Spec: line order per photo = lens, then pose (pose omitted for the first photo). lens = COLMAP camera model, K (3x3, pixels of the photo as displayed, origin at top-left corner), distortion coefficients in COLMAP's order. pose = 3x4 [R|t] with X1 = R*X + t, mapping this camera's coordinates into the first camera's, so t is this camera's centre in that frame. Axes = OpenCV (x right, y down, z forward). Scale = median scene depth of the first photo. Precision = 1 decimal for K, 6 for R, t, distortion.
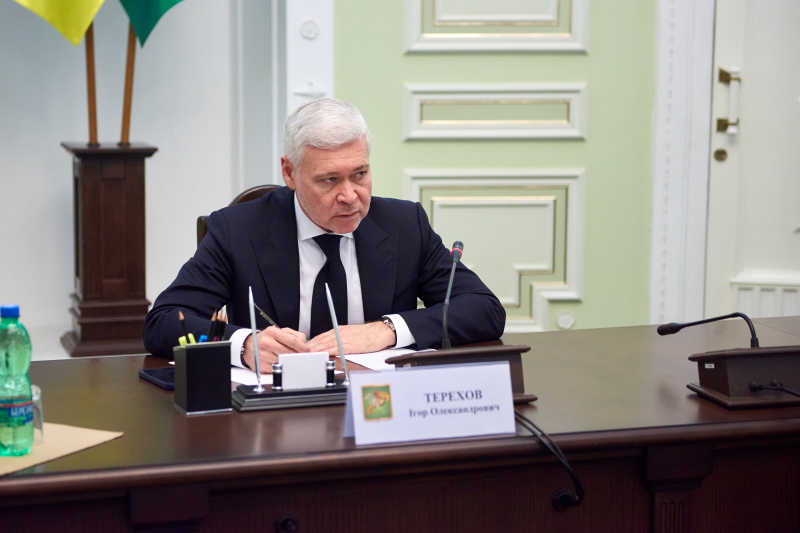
lens RADIAL K [[1762.5, 0, 330.3], [0, 1762.5, 265.9], [0, 0, 1]] dist [0.086963, 0.236480]
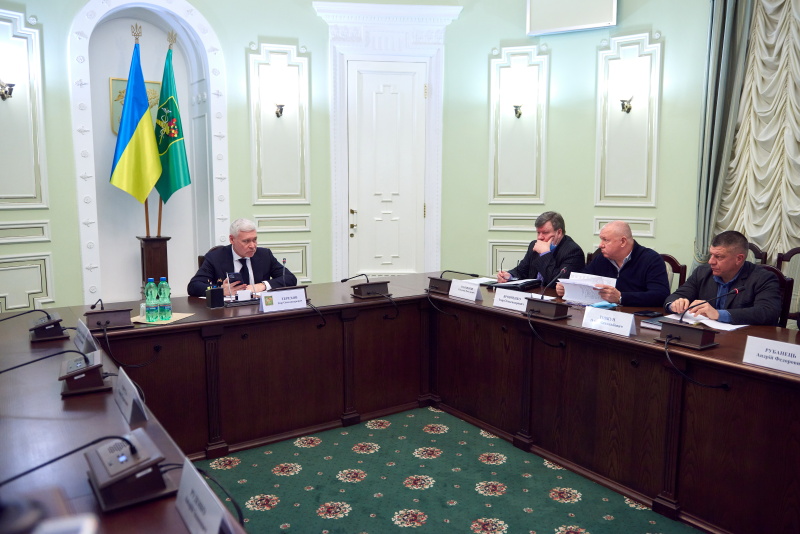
lens RADIAL K [[584.3, 0, 382.3], [0, 584.3, 264.5], [0, 0, 1]] dist [0.042071, -0.124840]
pose [[0.962755, -0.039475, 0.267476, -0.051940], [0.044377, 0.998939, -0.012306, 0.021958], [-0.266707, 0.023717, 0.963486, -0.170279]]
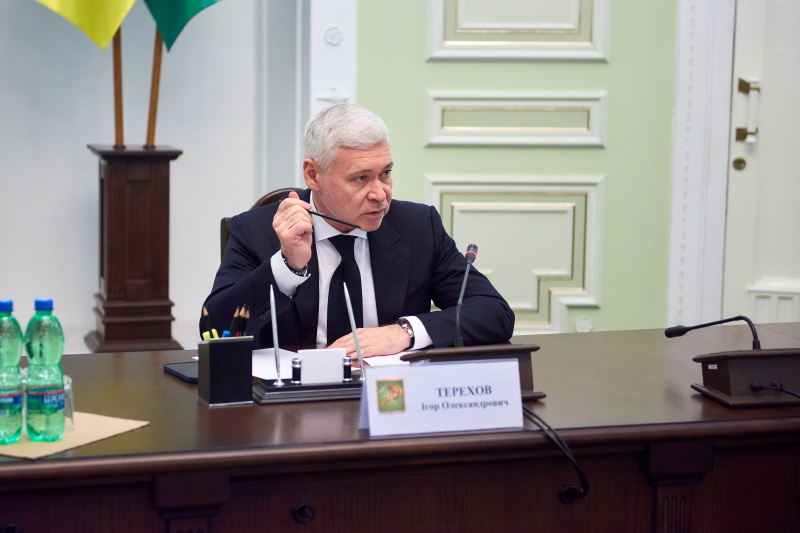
lens RADIAL K [[1762.5, 0, 330.3], [0, 1762.5, 265.9], [0, 0, 1]] dist [0.086963, 0.236480]
pose [[0.999854, 0.011670, -0.012459, 0.001959], [-0.011702, 0.999928, -0.002491, 0.002294], [0.012429, 0.002636, 0.999919, -0.037747]]
